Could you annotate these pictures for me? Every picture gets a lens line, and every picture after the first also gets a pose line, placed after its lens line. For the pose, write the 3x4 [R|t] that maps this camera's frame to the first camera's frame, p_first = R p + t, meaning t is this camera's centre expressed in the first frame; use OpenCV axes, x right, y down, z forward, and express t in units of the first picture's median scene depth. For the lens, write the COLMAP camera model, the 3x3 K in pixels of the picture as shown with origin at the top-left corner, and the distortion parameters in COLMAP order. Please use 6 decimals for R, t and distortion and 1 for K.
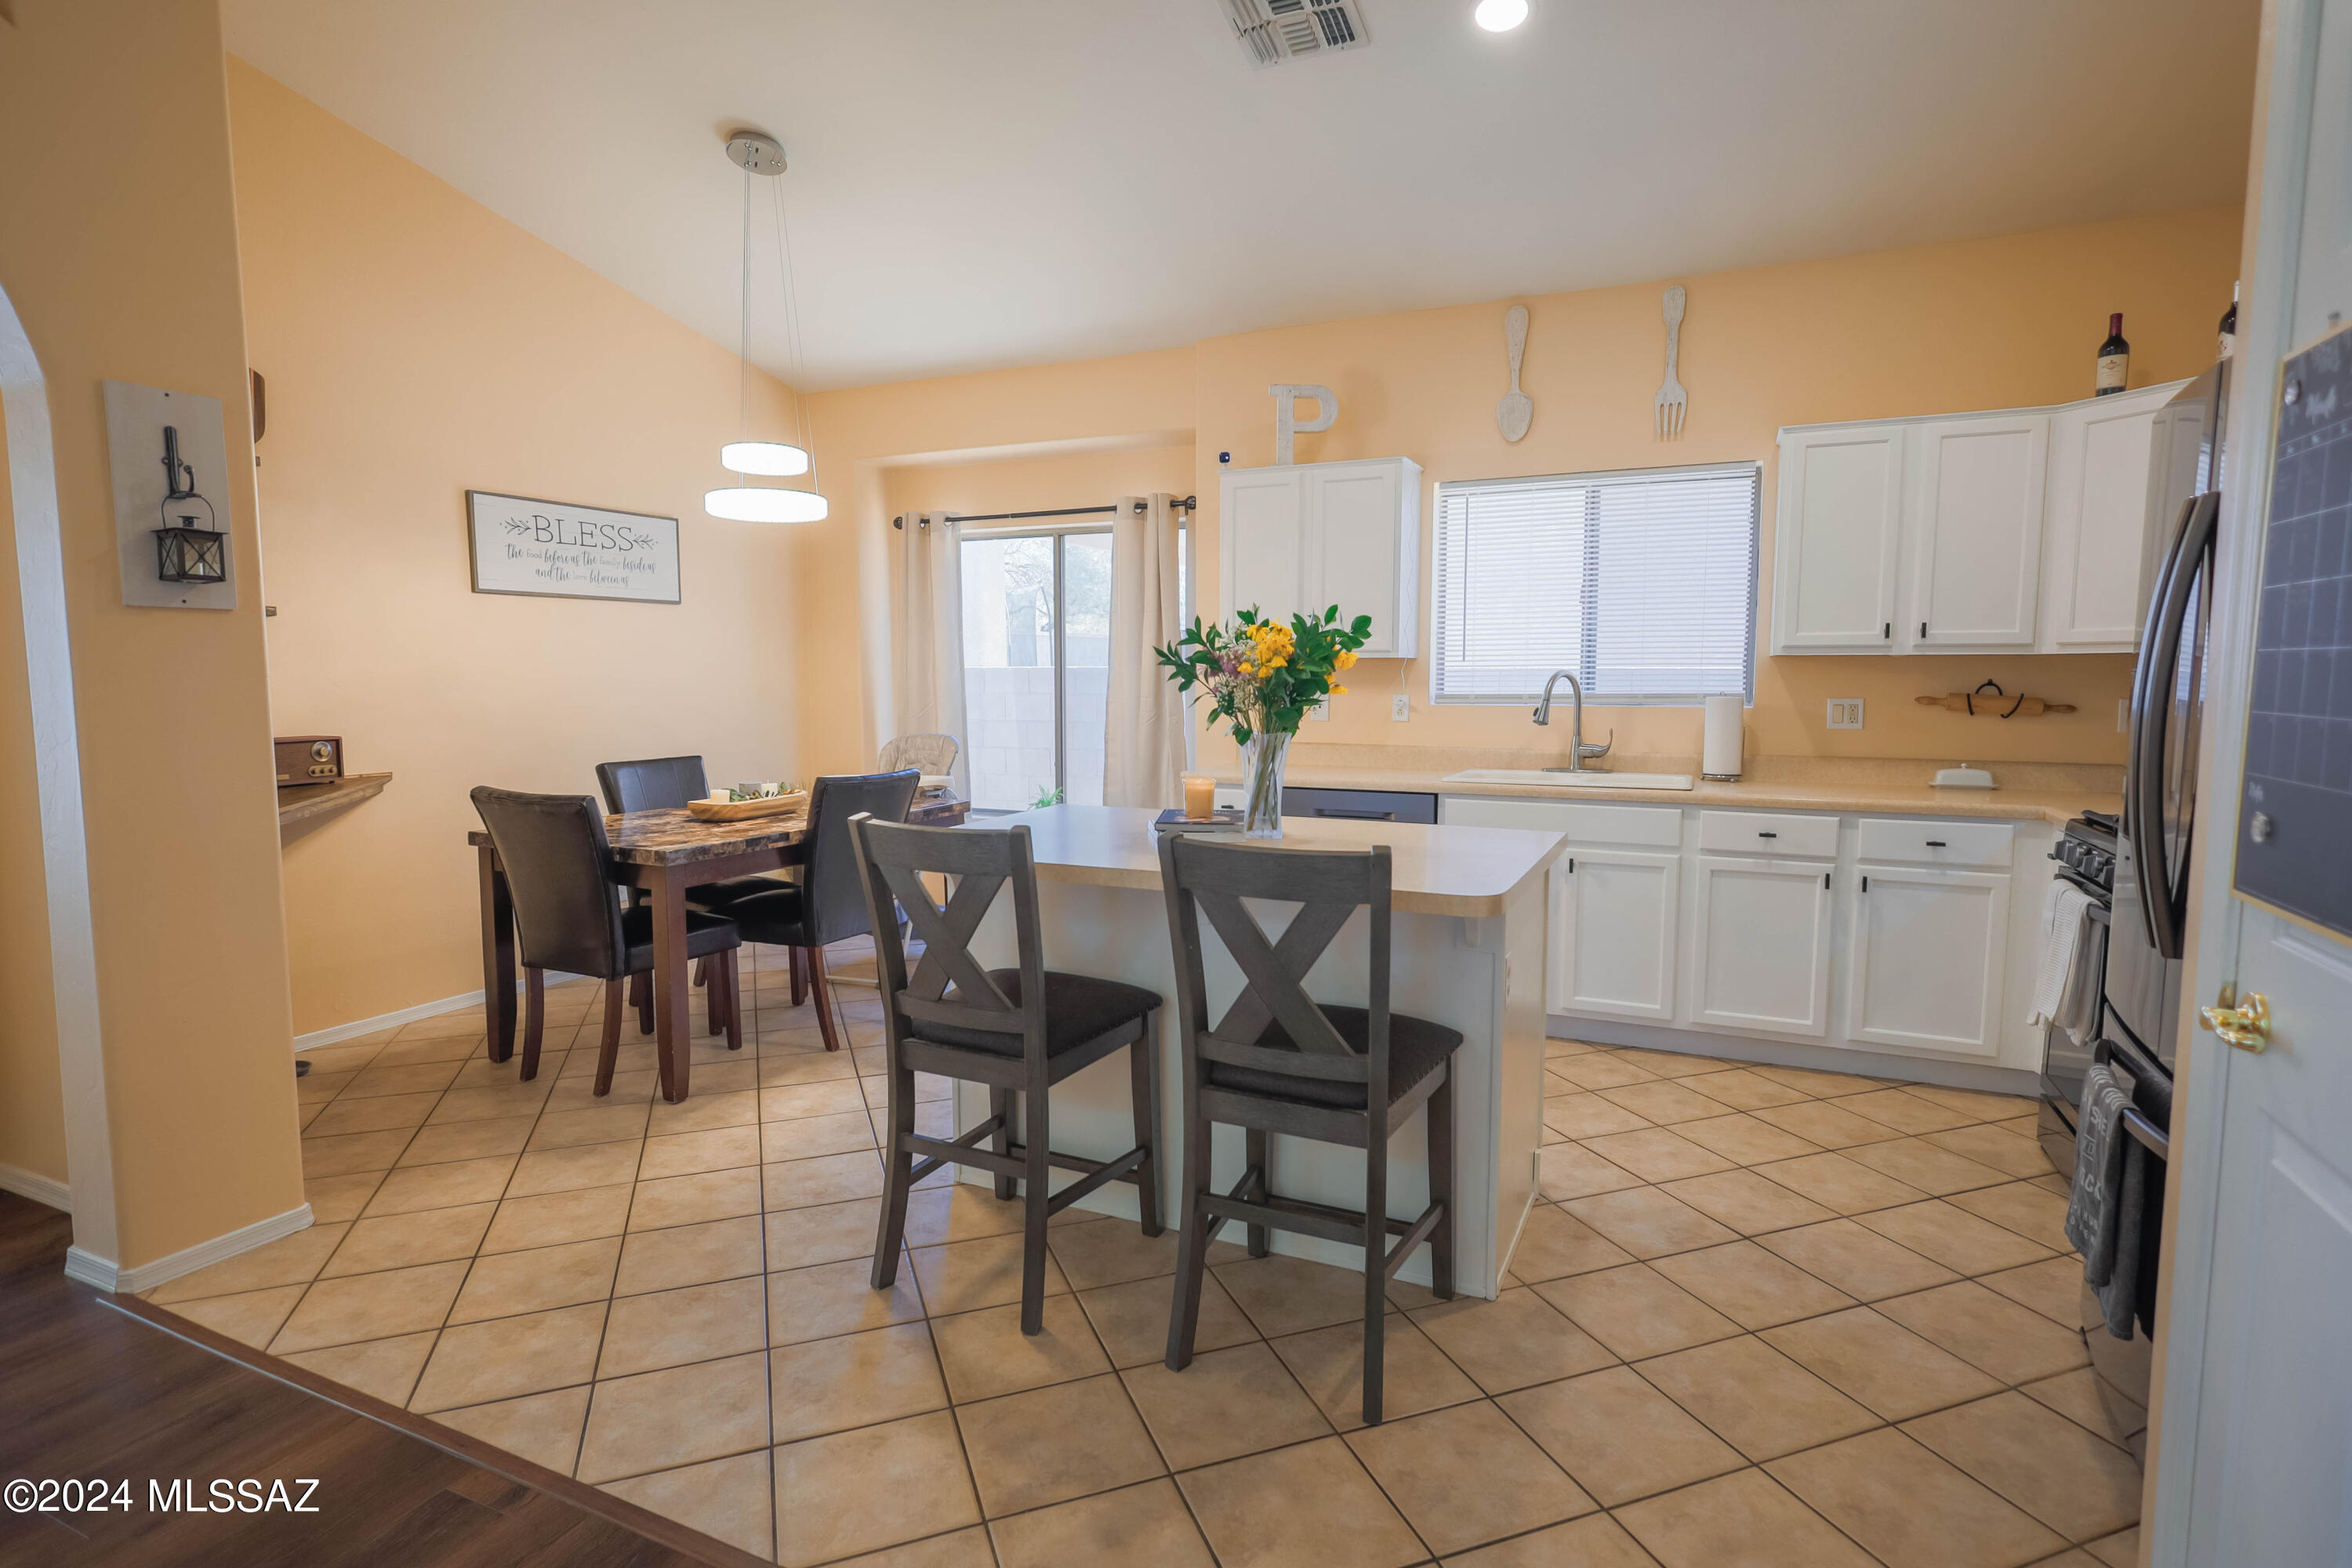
lens RADIAL K [[1160.6, 0, 1169.6], [0, 1160.6, 782.9], [0, 0, 1]] dist [-0.000156, -0.000914]
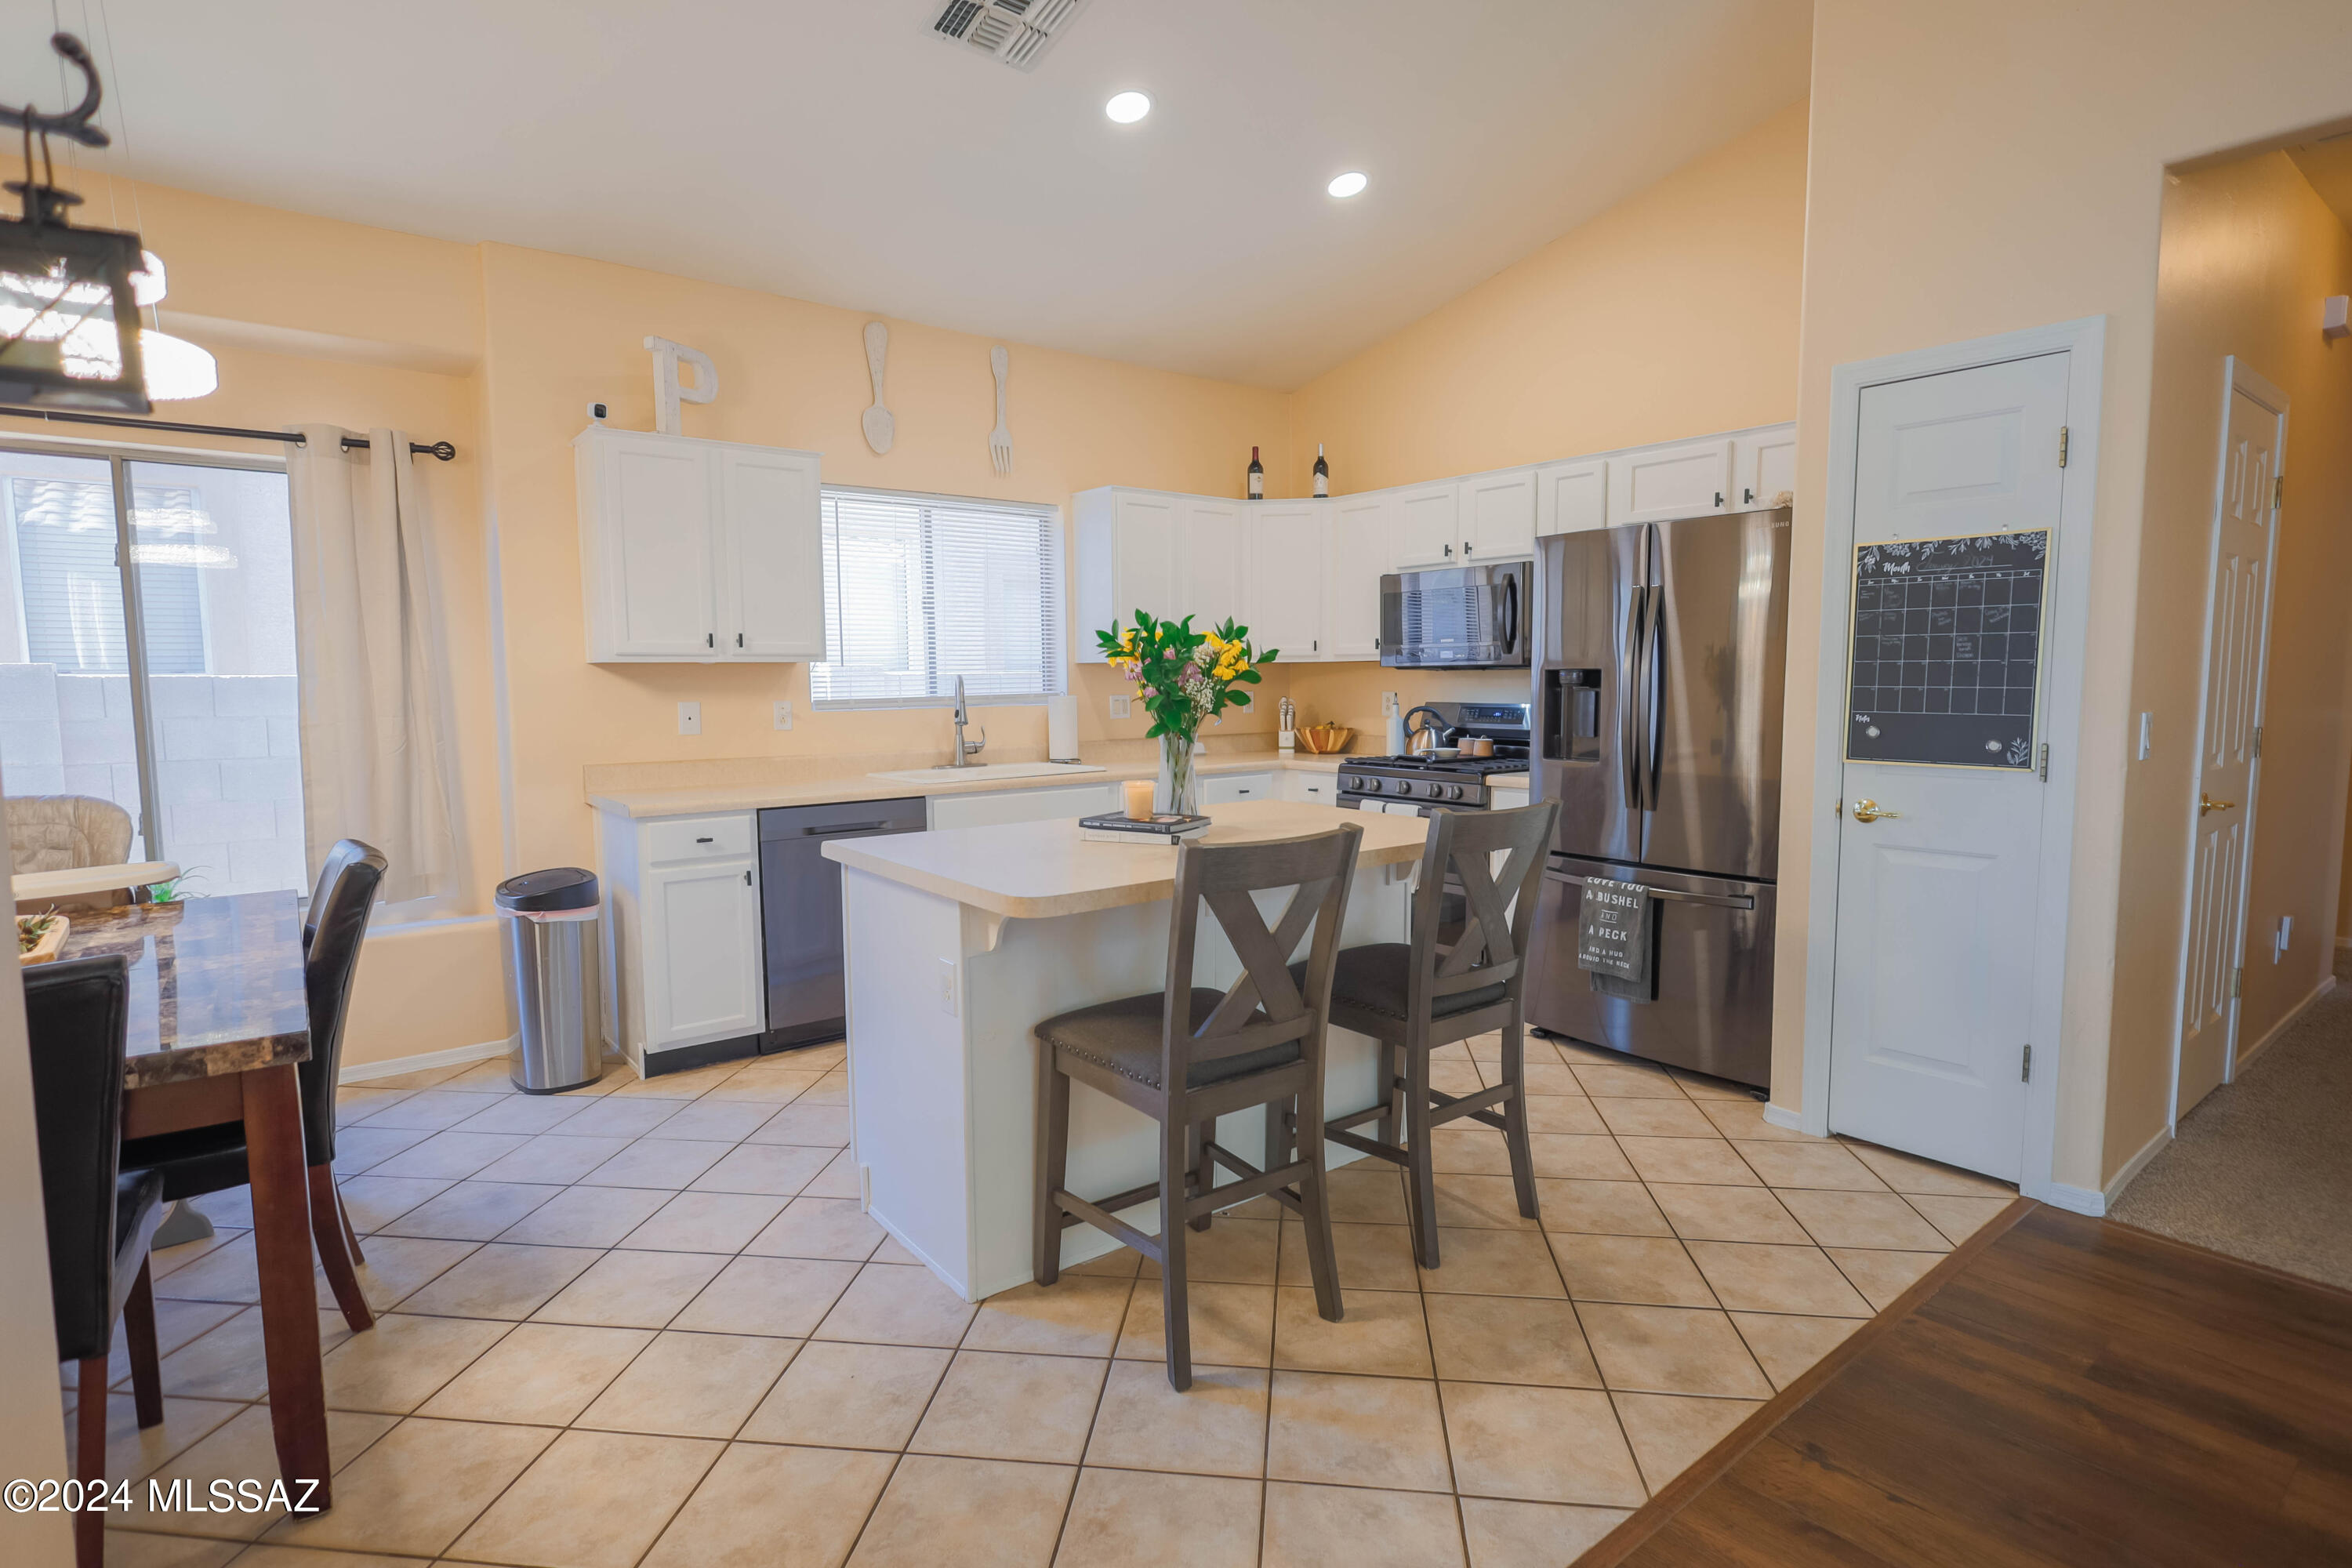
lens RADIAL K [[1160.6, 0, 1169.6], [0, 1160.6, 782.9], [0, 0, 1]] dist [-0.000156, -0.000914]
pose [[0.457617, -0.087046, 0.884878, -0.609263], [0.092132, 0.994482, 0.050182, -0.036213], [-0.884363, 0.058561, 0.463112, 0.361817]]
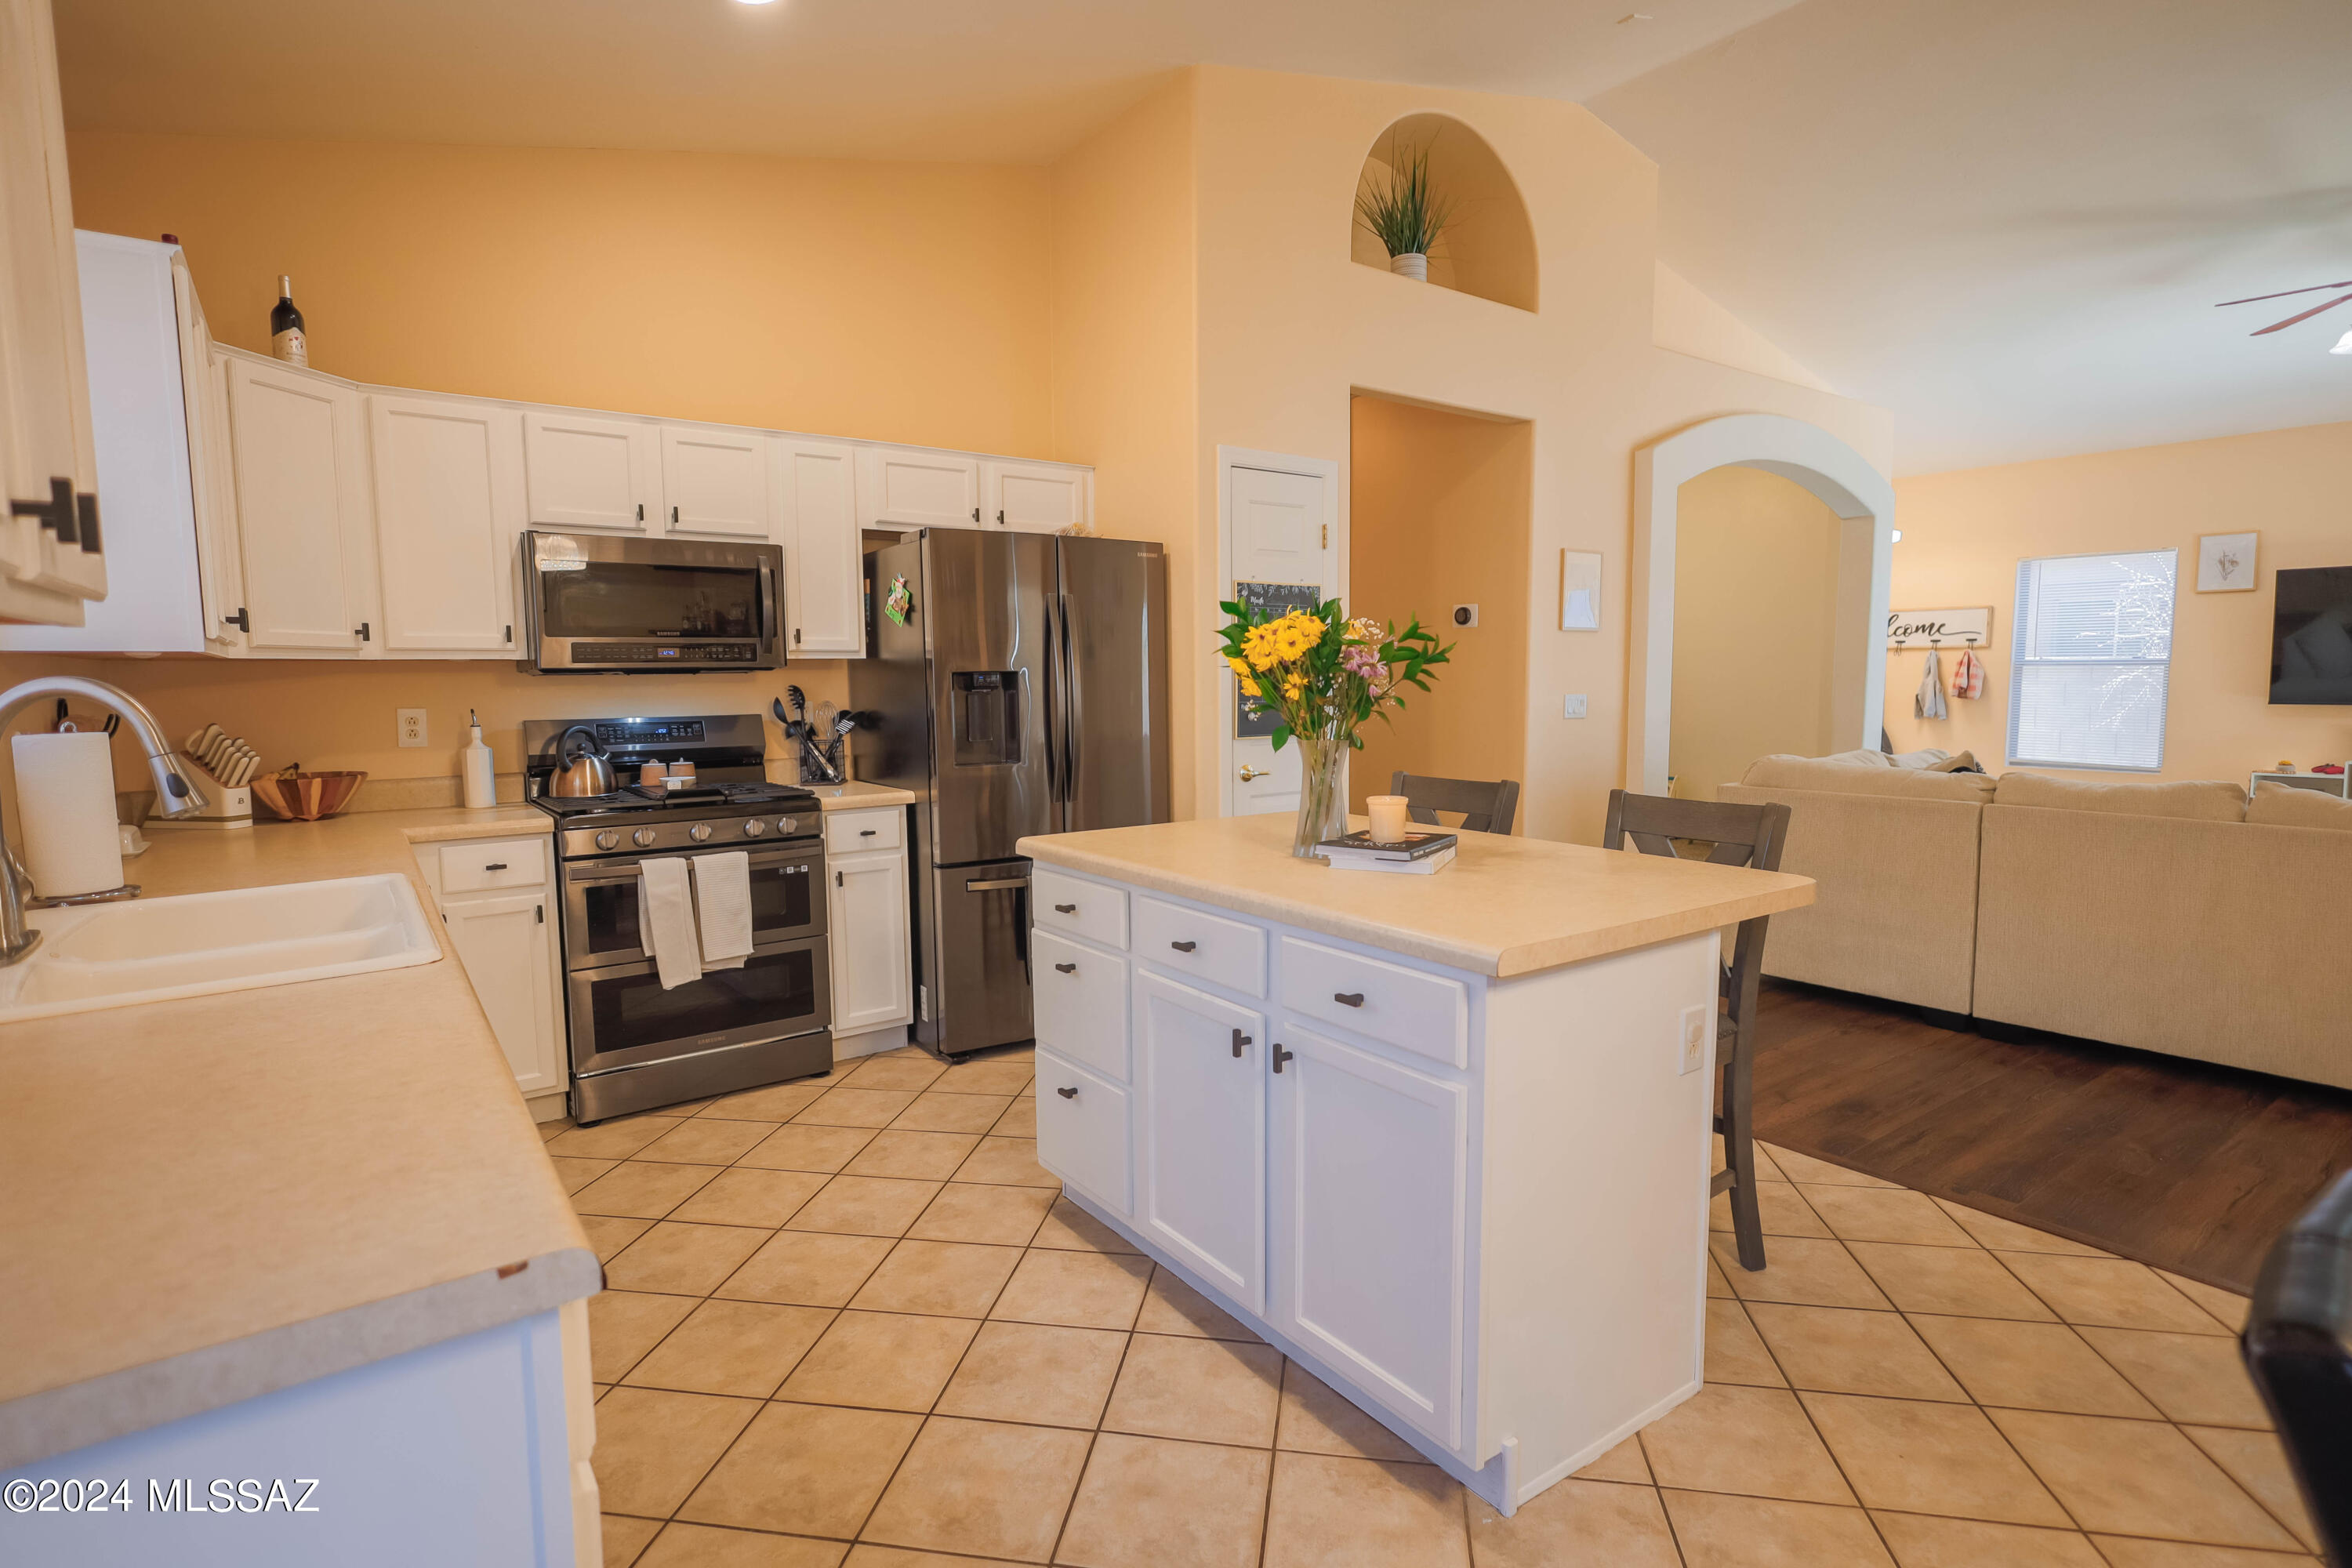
lens RADIAL K [[1160.6, 0, 1169.6], [0, 1160.6, 782.9], [0, 0, 1]] dist [-0.000156, -0.000914]
pose [[-0.872357, -0.038529, 0.487348, -0.174762], [0.054925, 0.982853, 0.176020, -0.121848], [-0.485773, 0.180320, -0.855283, 1.279897]]
